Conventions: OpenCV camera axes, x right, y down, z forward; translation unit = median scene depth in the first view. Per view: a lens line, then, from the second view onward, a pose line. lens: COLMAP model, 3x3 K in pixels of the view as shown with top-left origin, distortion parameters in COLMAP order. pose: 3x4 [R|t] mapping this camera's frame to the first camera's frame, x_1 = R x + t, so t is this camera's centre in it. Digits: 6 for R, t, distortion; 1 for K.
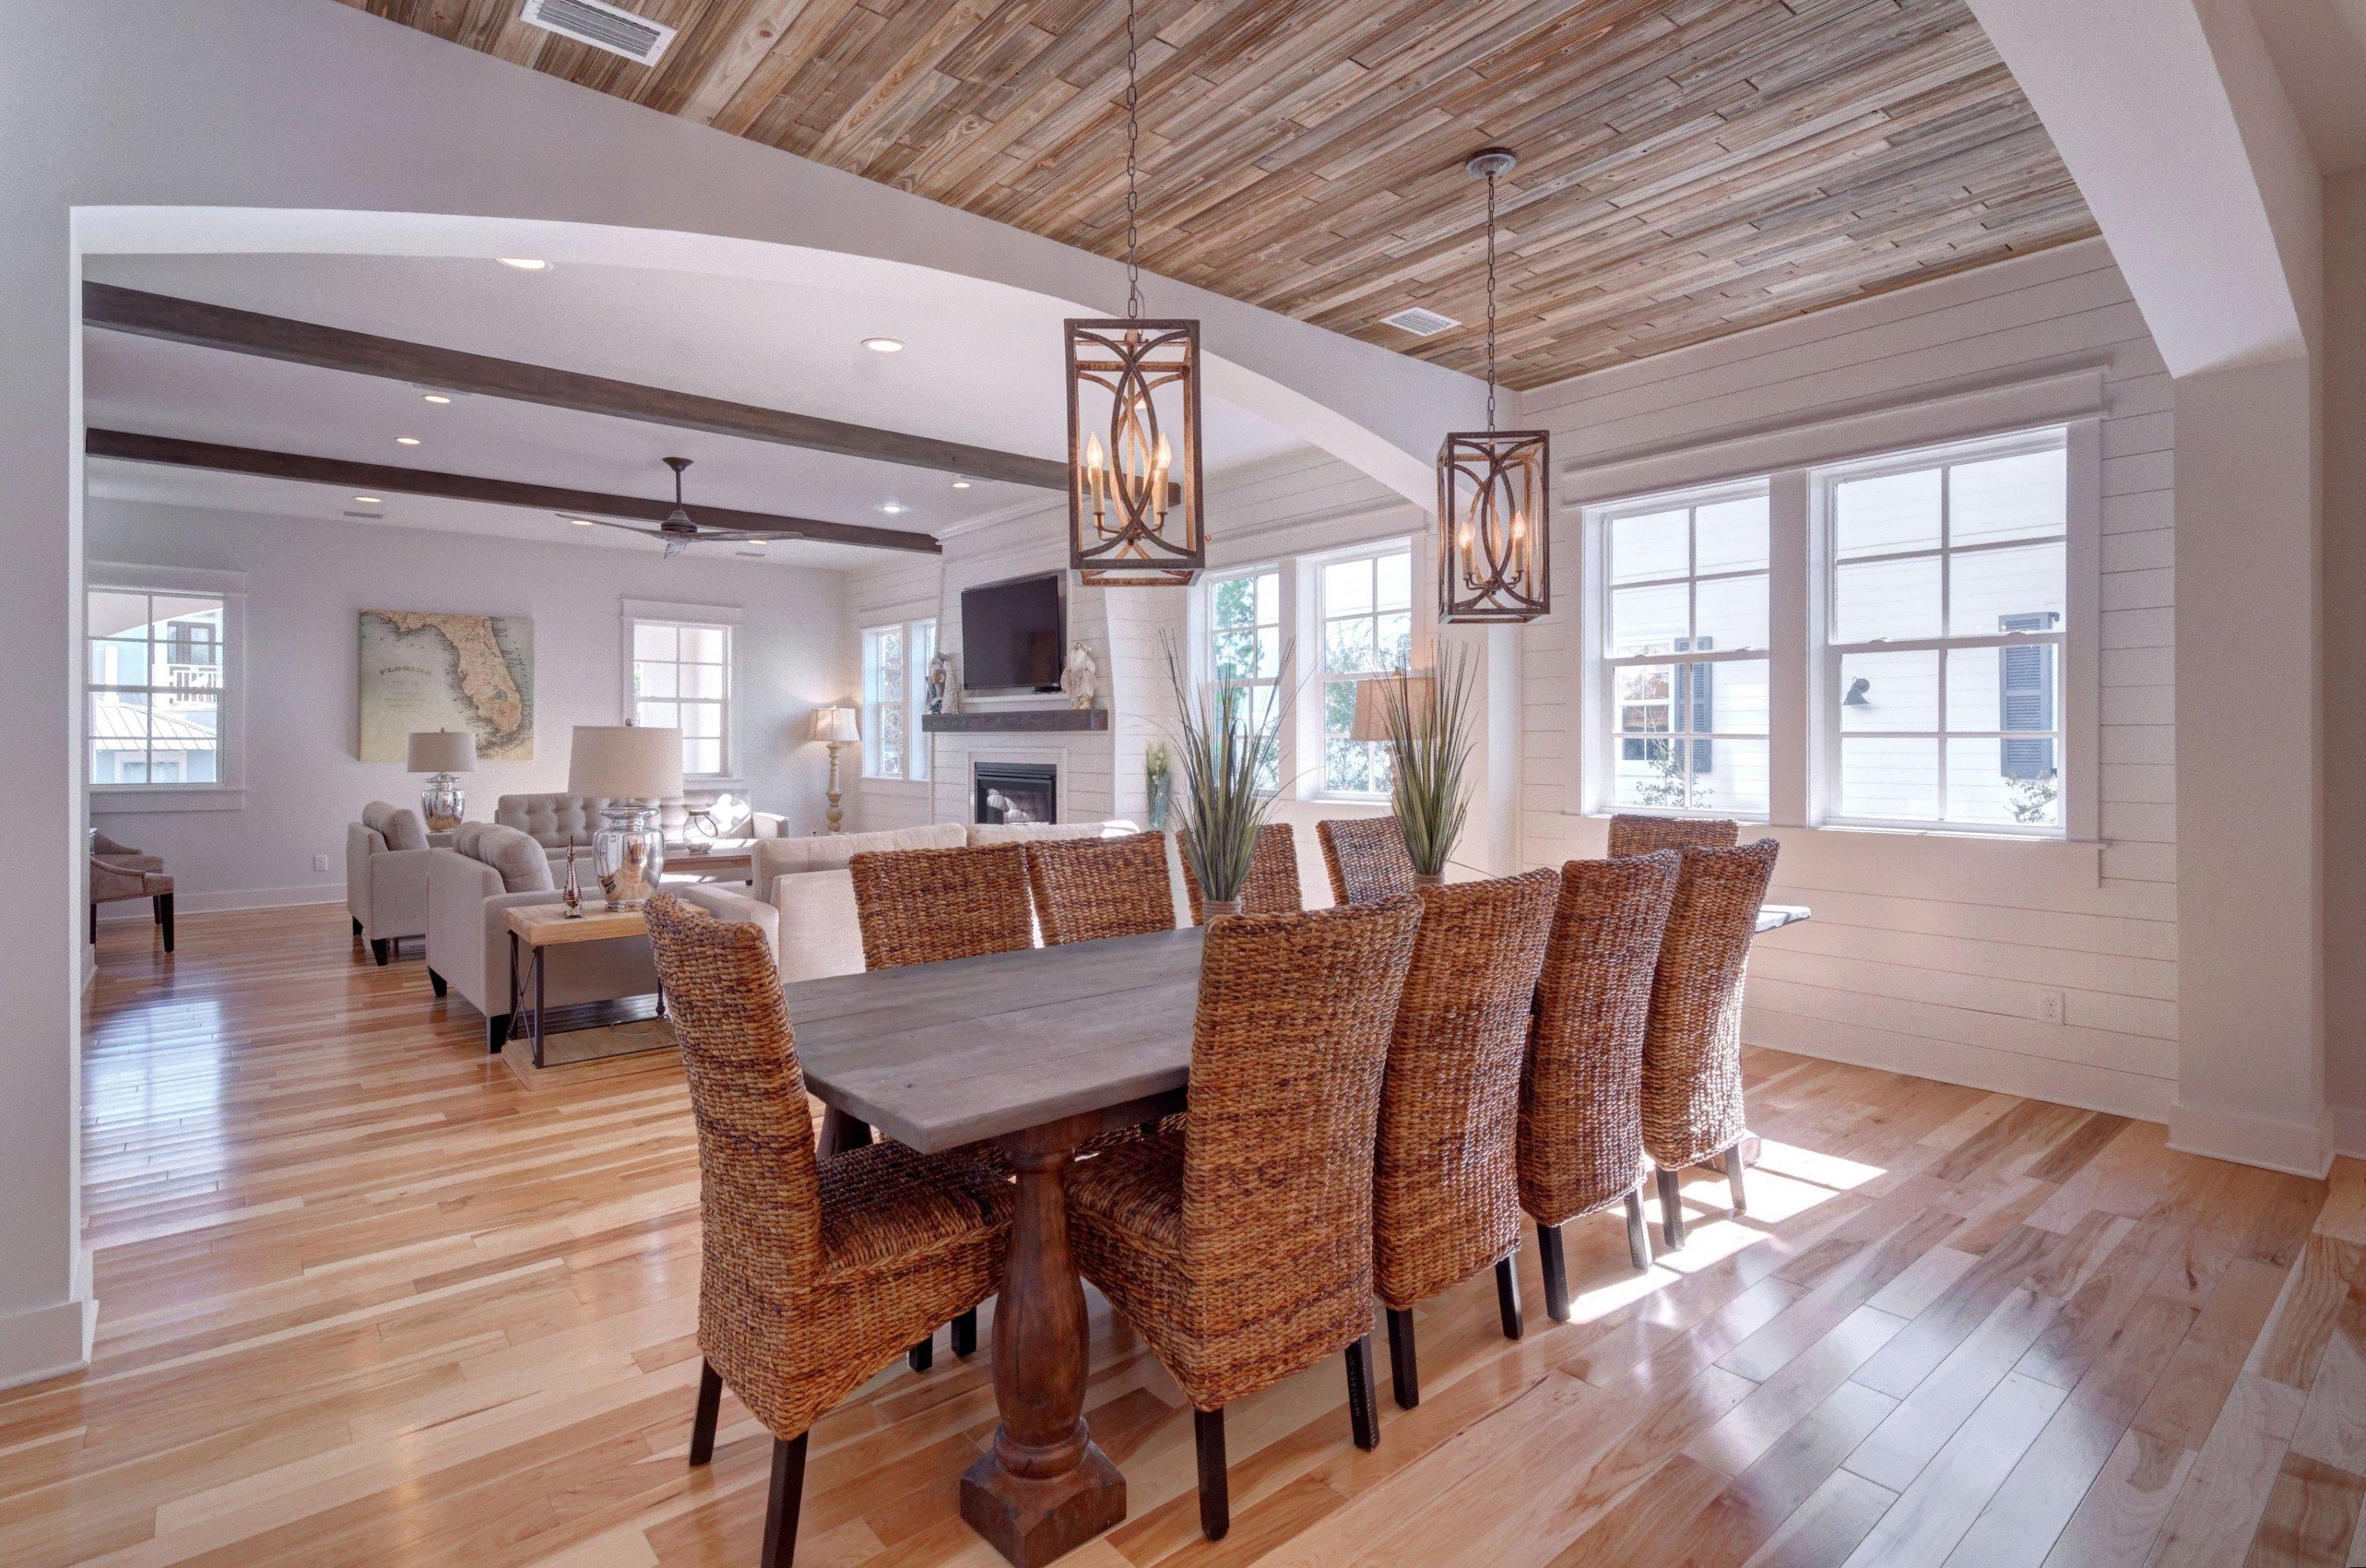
lens RADIAL K [[1151.8, 0, 1194.3], [0, 1151.8, 741.9], [0, 0, 1]] dist [0.008936, 0.000144]
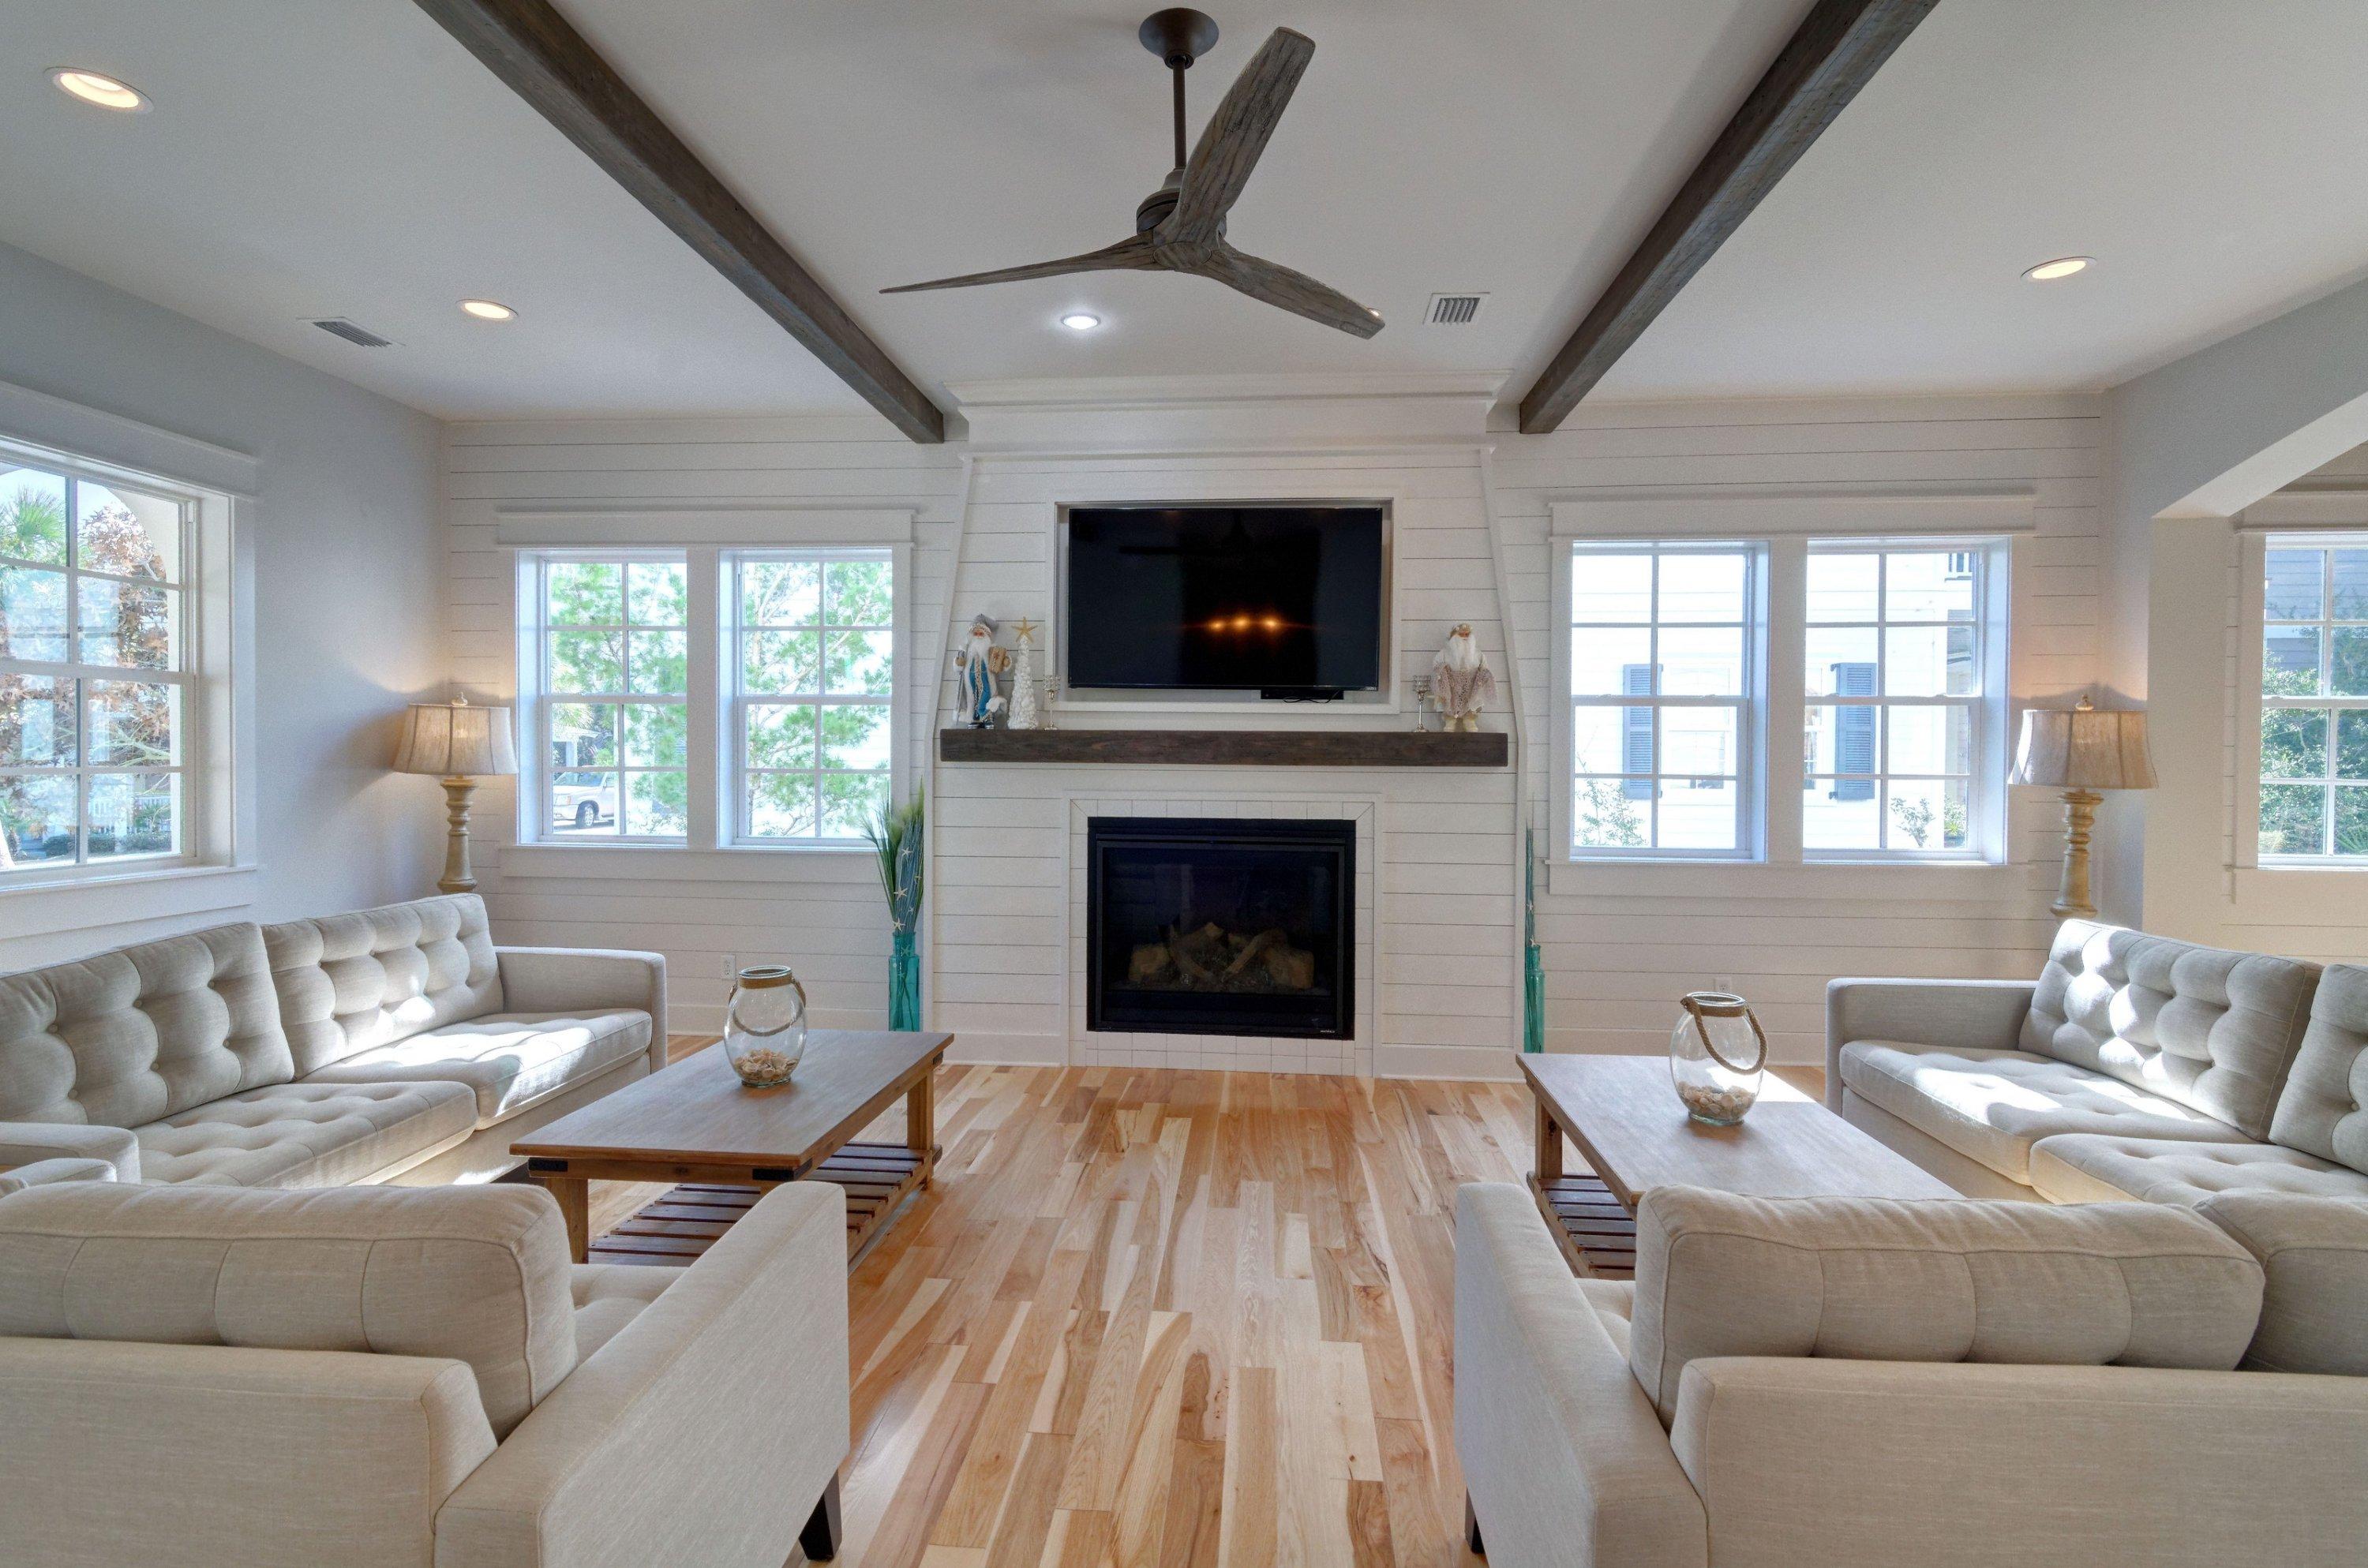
lens RADIAL K [[1121.7, 0, 1175.3], [0, 1121.7, 772.5], [0, 0, 1]] dist [0.006621, -0.000873]
pose [[0.708943, -0.005646, 0.705244, -0.619142], [-0.005239, 0.999898, 0.013271, -0.013232], [-0.705247, -0.013103, 0.708841, 0.660357]]
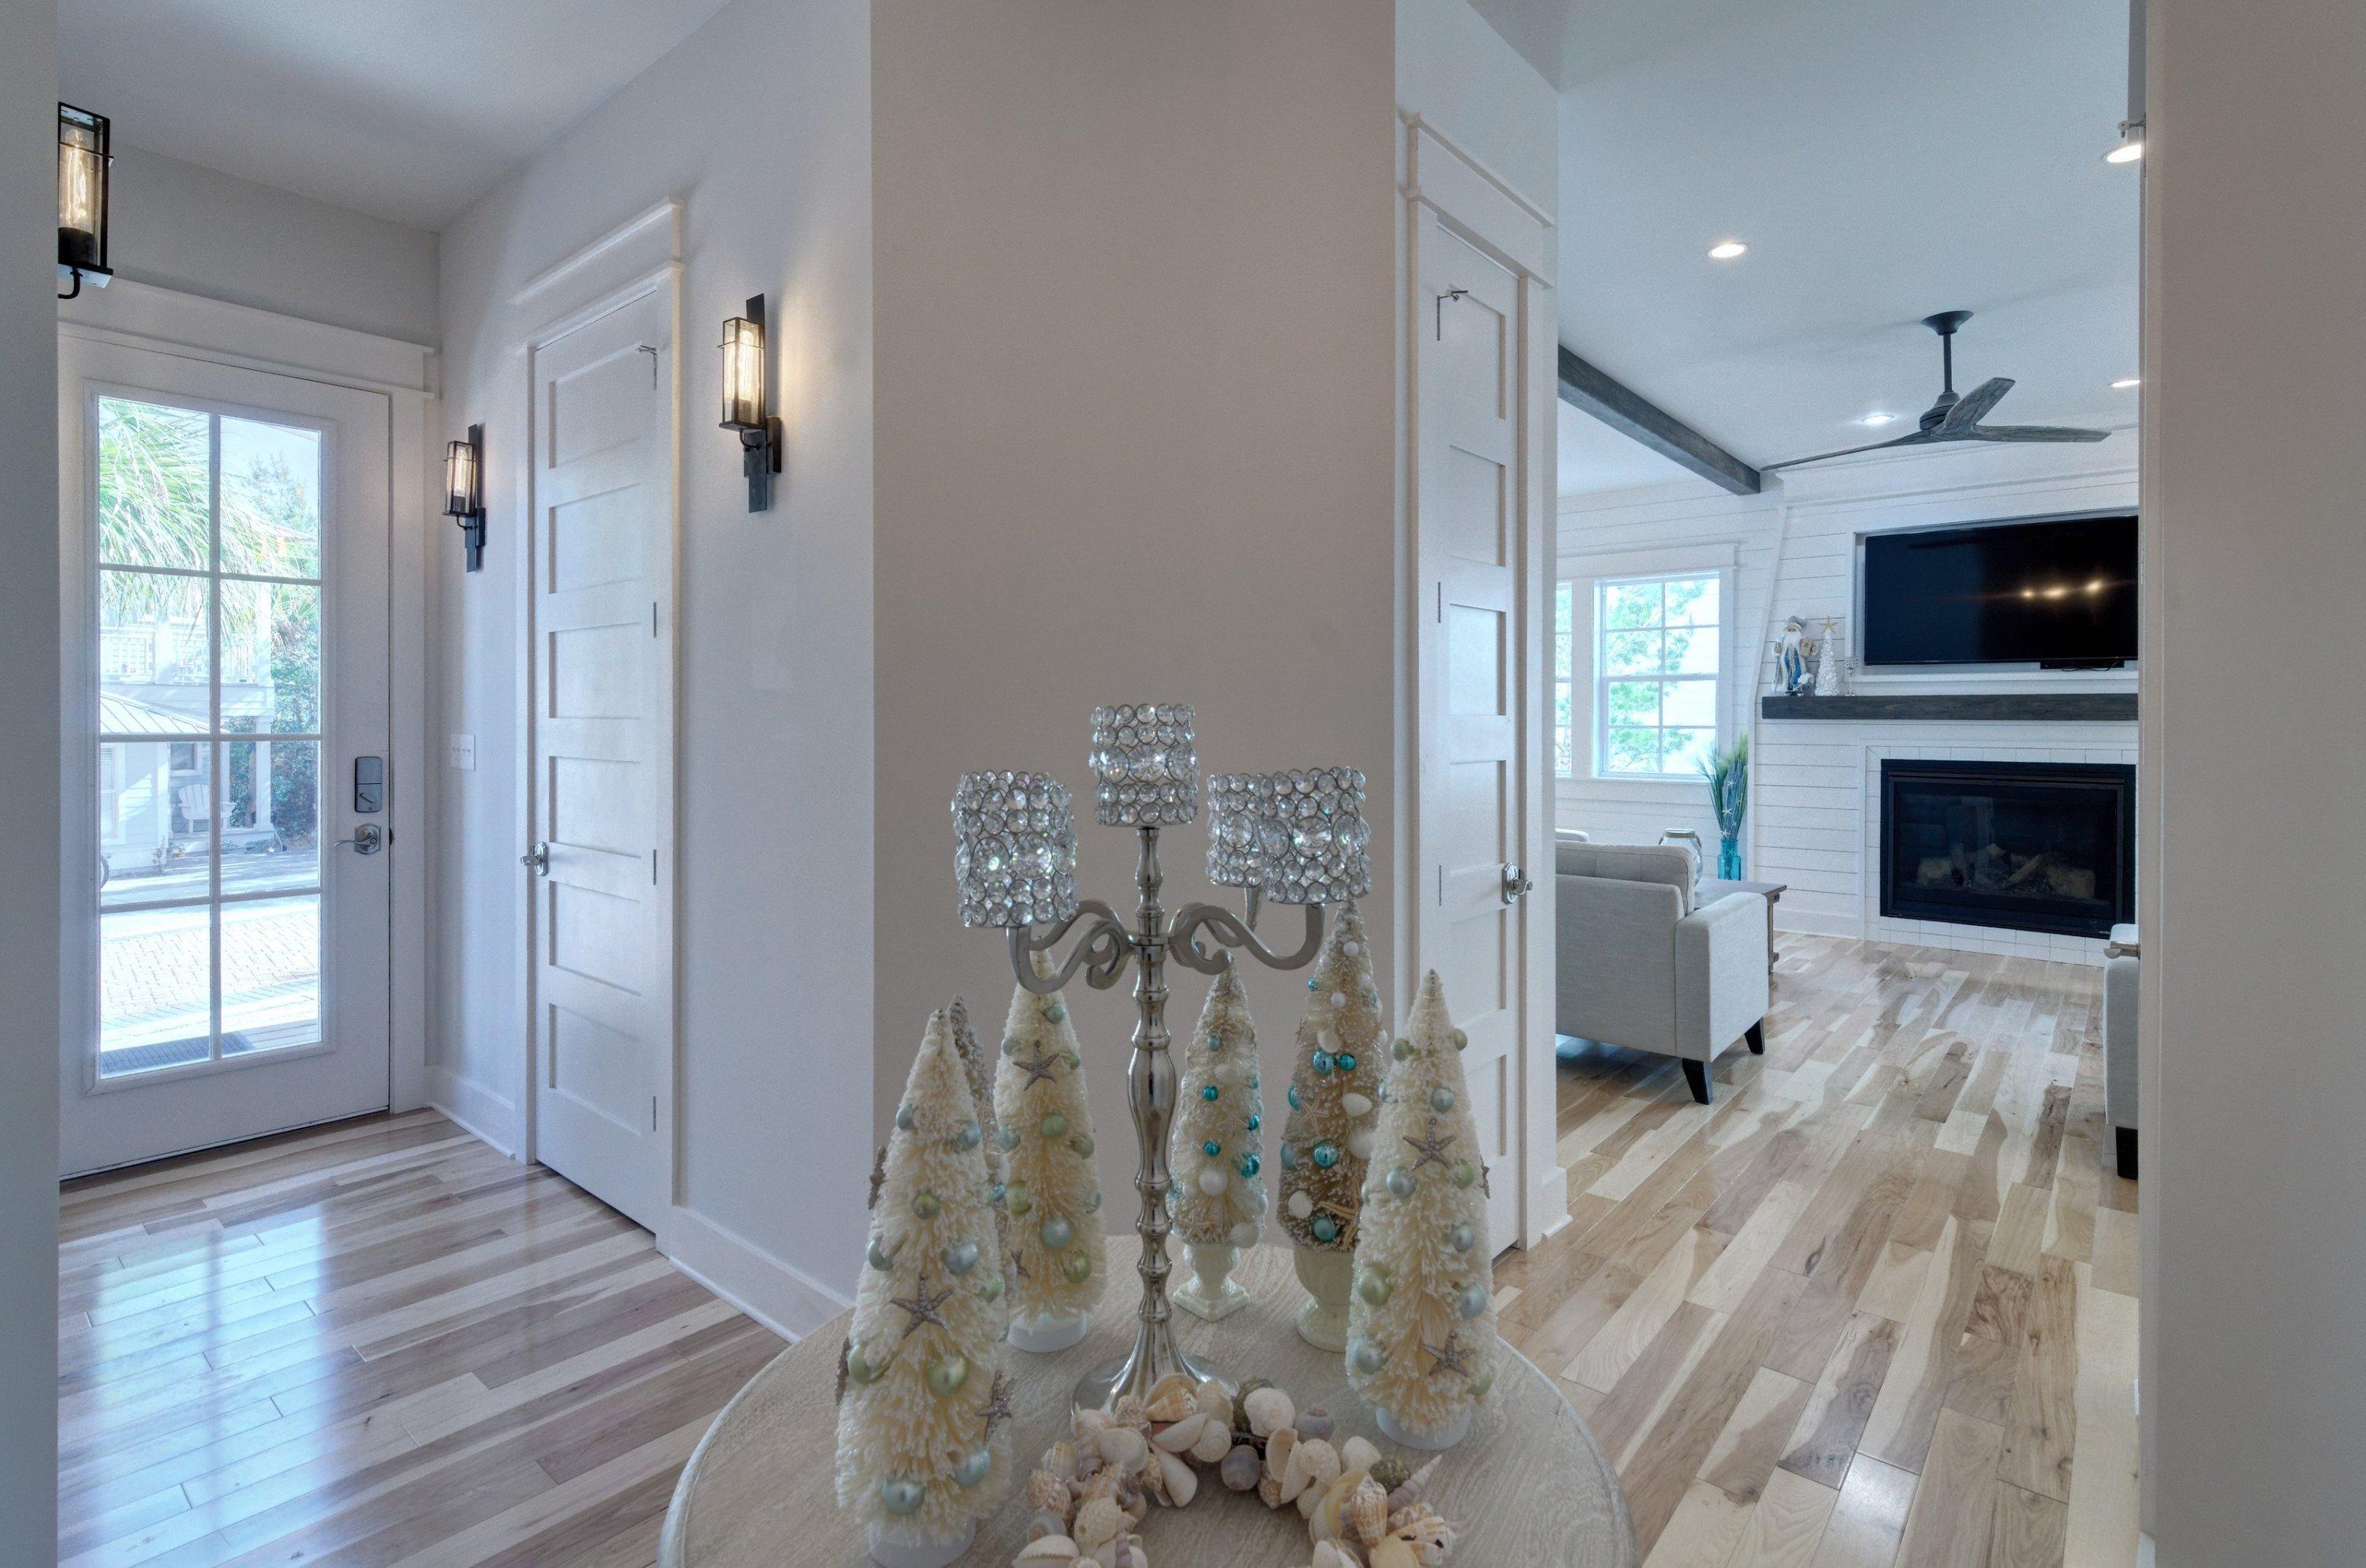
lens RADIAL K [[1130.8, 0, 1176.2], [0, 1130.8, 729.2], [0, 0, 1]] dist [0.002917, -0.000066]
pose [[0.987516, 0.003422, 0.157484, -0.877236], [-0.004124, 0.999983, 0.004132, -0.004182], [-0.157467, -0.004730, 0.987513, 0.372655]]
